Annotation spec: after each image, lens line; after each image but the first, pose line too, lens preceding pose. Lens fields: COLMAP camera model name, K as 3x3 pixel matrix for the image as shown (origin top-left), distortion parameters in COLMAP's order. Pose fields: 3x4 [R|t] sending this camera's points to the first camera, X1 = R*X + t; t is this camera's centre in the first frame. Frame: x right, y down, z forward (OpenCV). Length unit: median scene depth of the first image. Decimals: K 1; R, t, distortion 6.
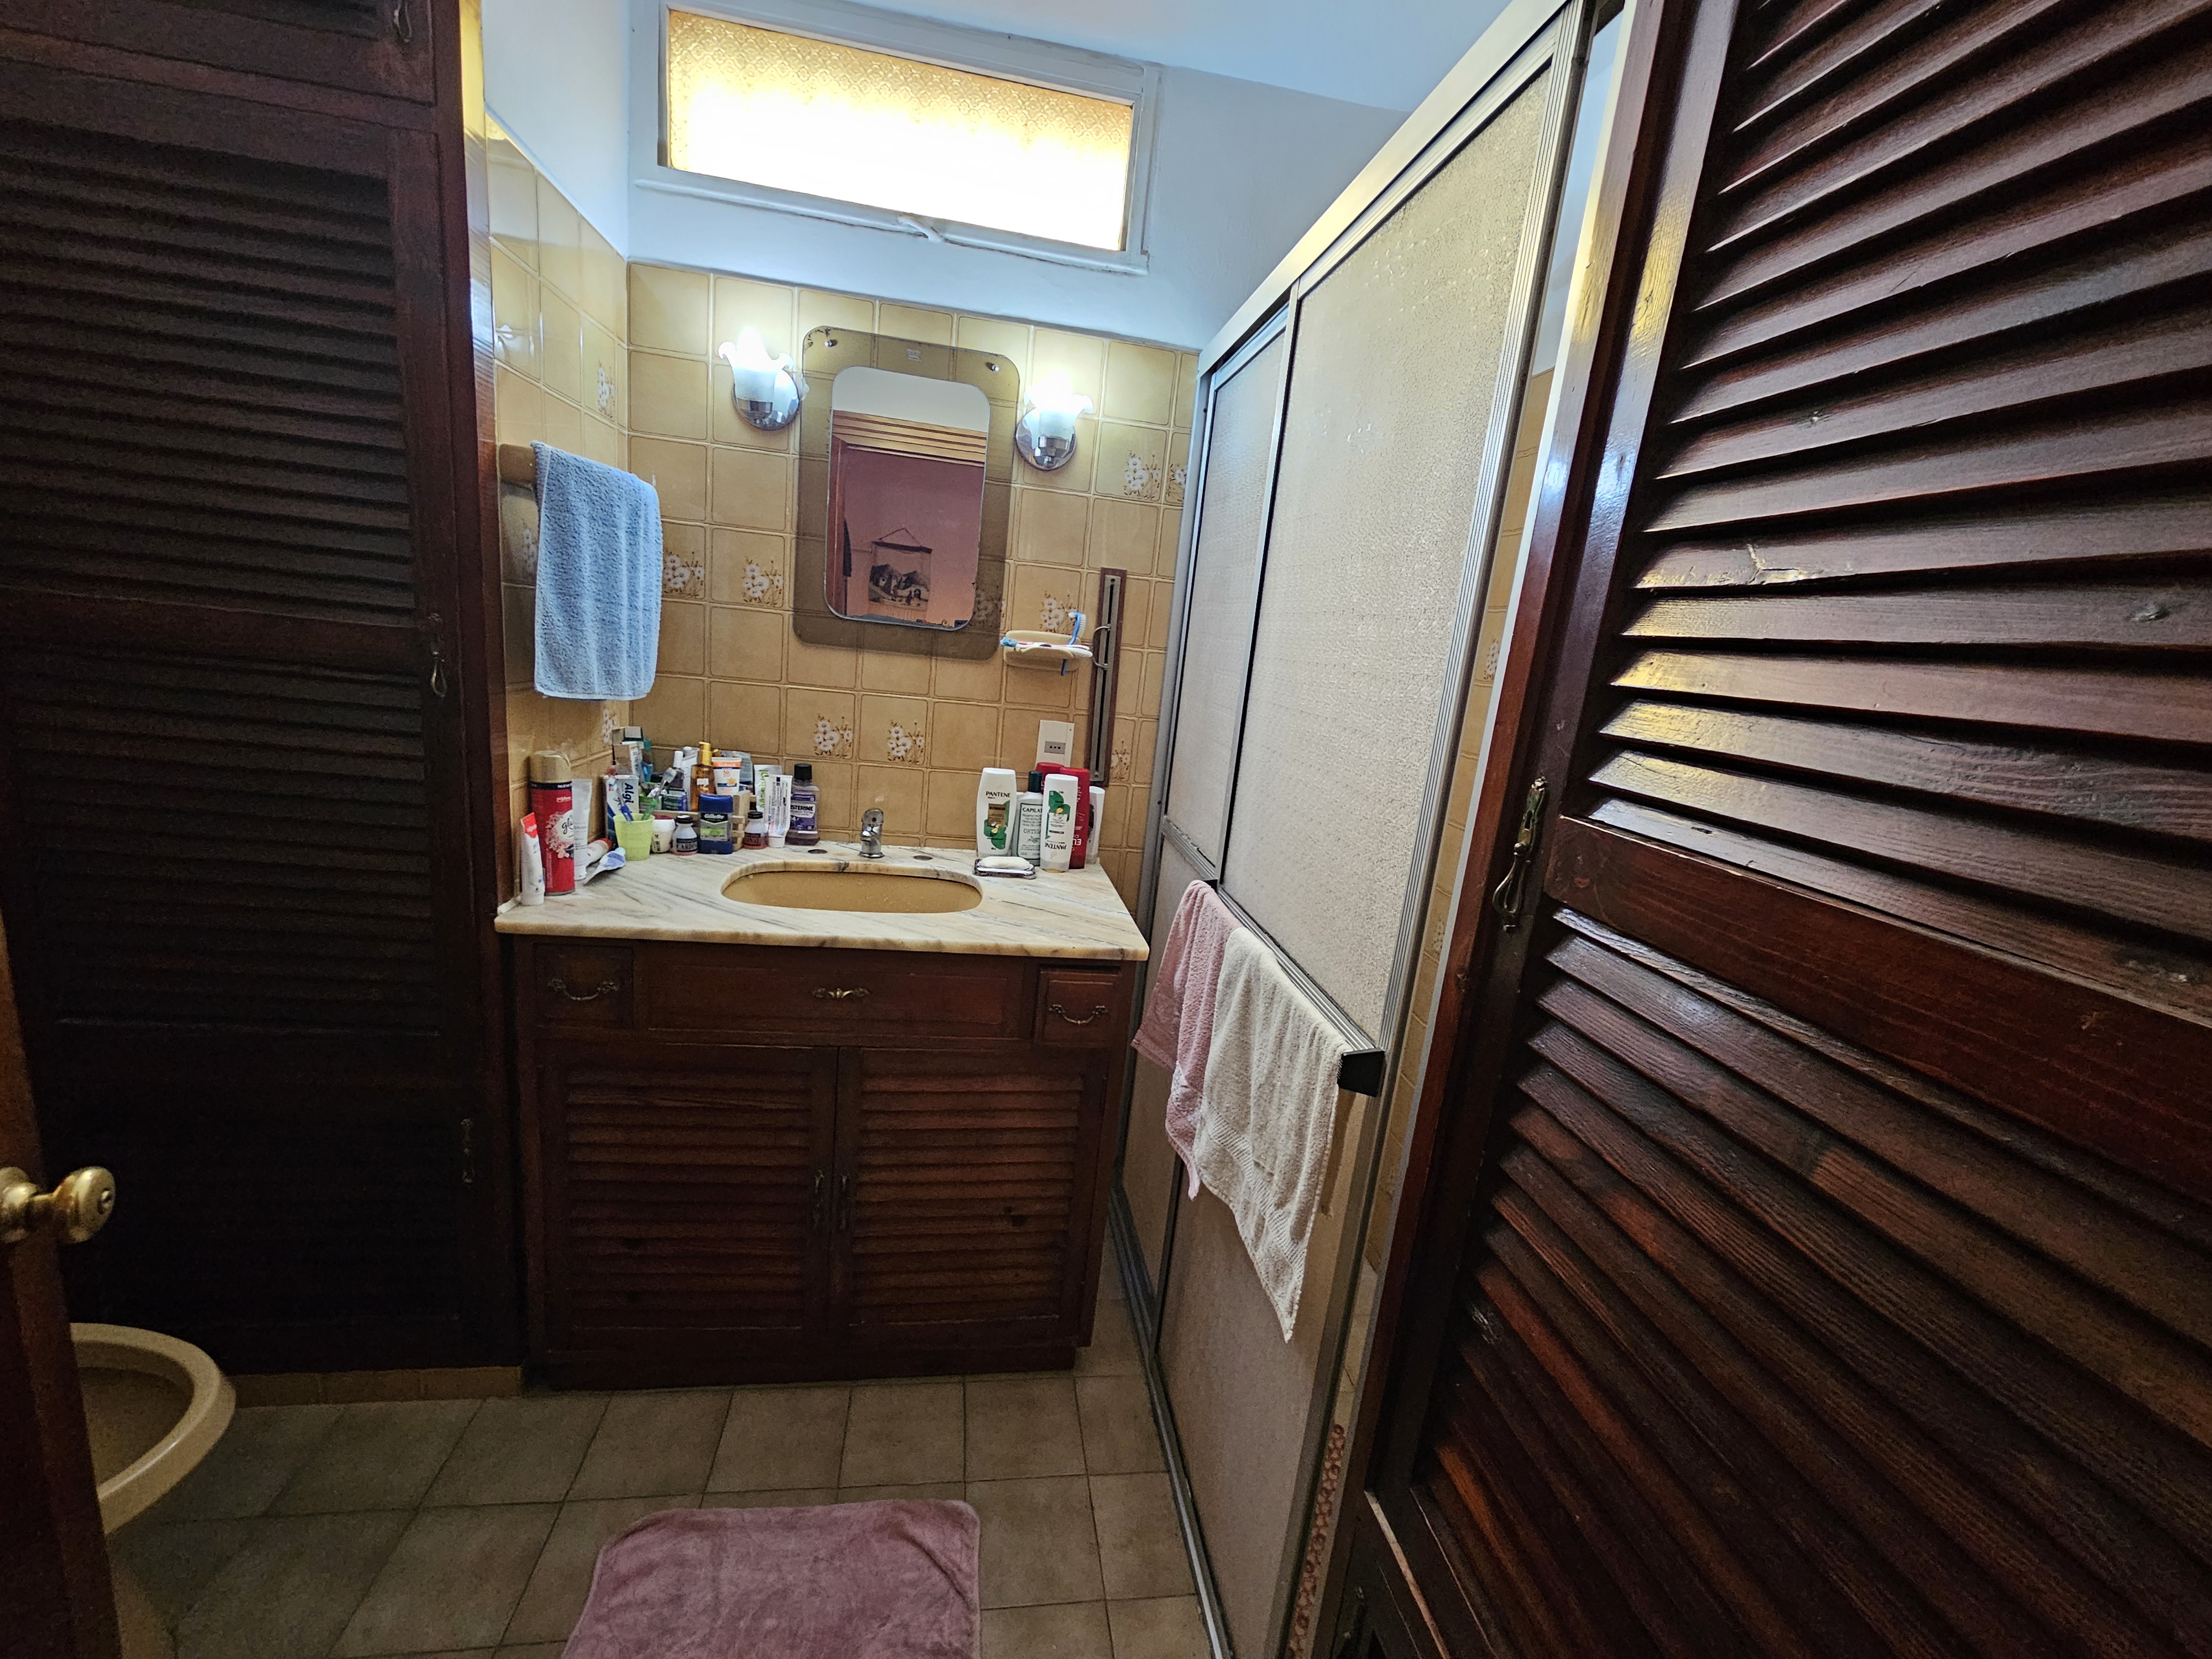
lens RADIAL K [[914.5, 0, 1108.4], [0, 914.5, 833.1], [0, 0, 1]] dist [-0.003637, -0.001111]
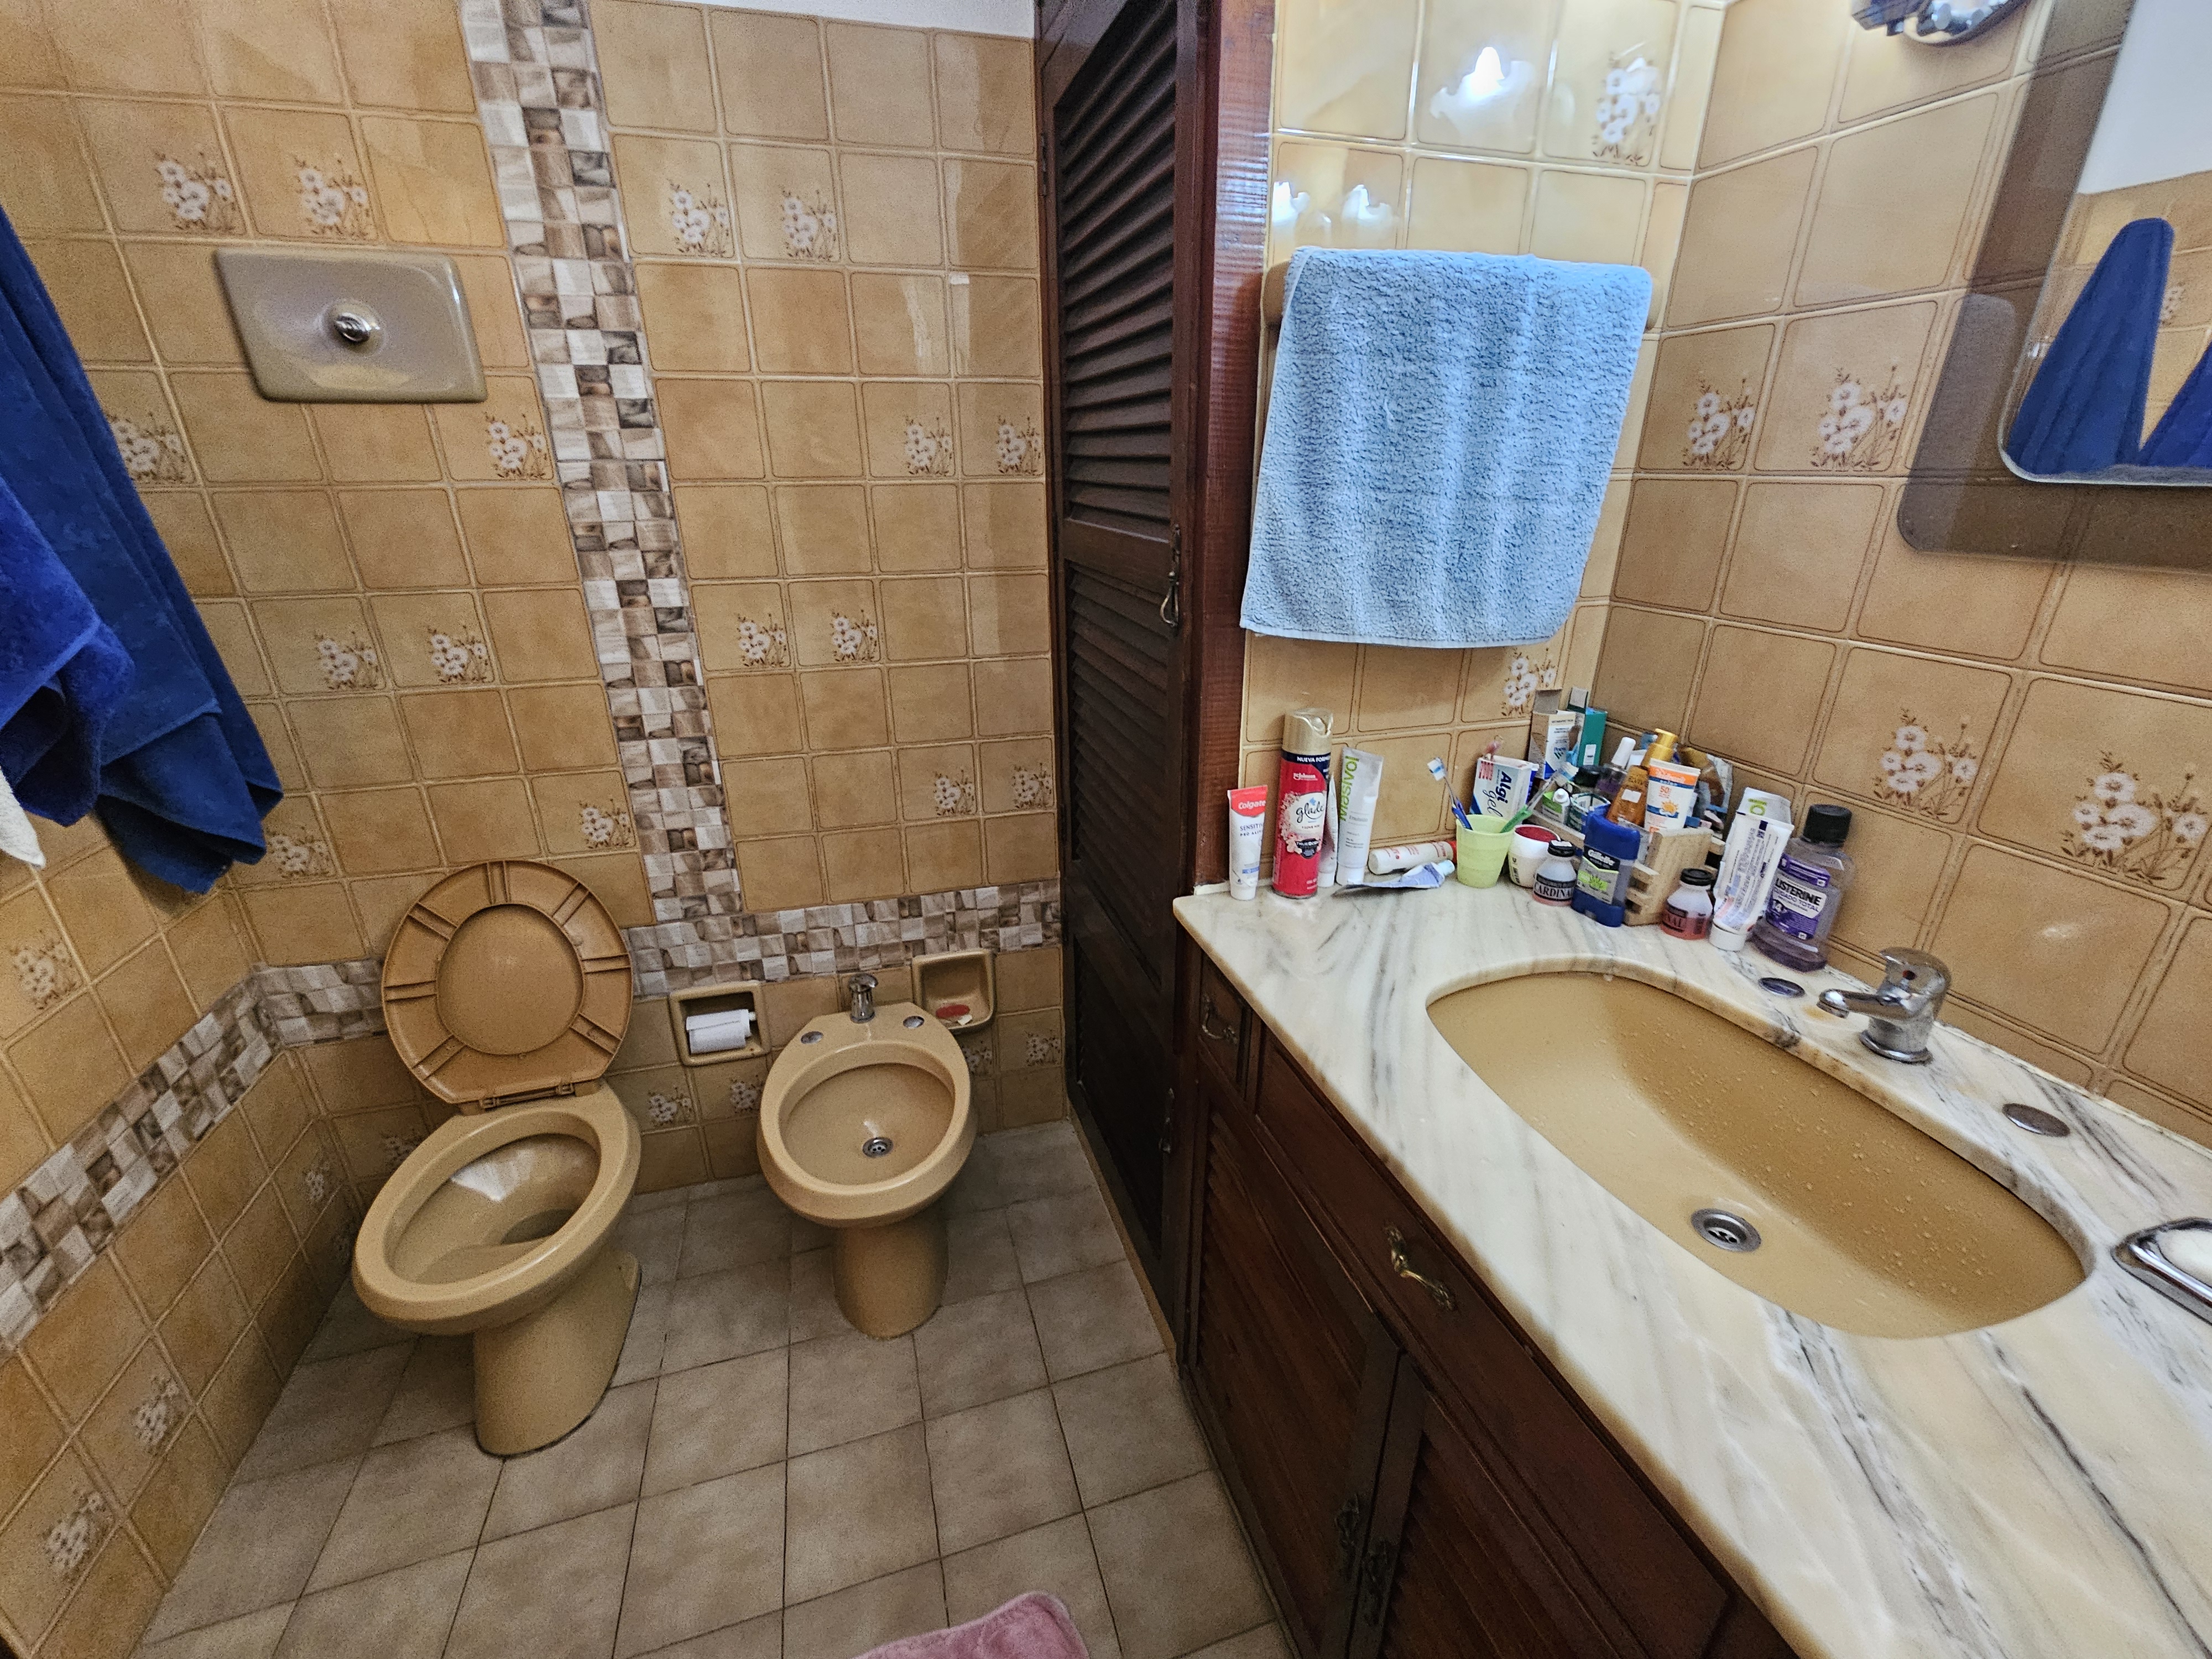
lens RADIAL K [[914.5, 0, 1108.3], [0, 914.5, 844.3], [0, 0, 1]] dist [-0.003637, -0.001111]
pose [[0.146129, 0.278175, -0.949350, 0.074782], [-0.186897, 0.950132, 0.249636, -0.111906], [0.971450, 0.140951, 0.190832, 0.571985]]
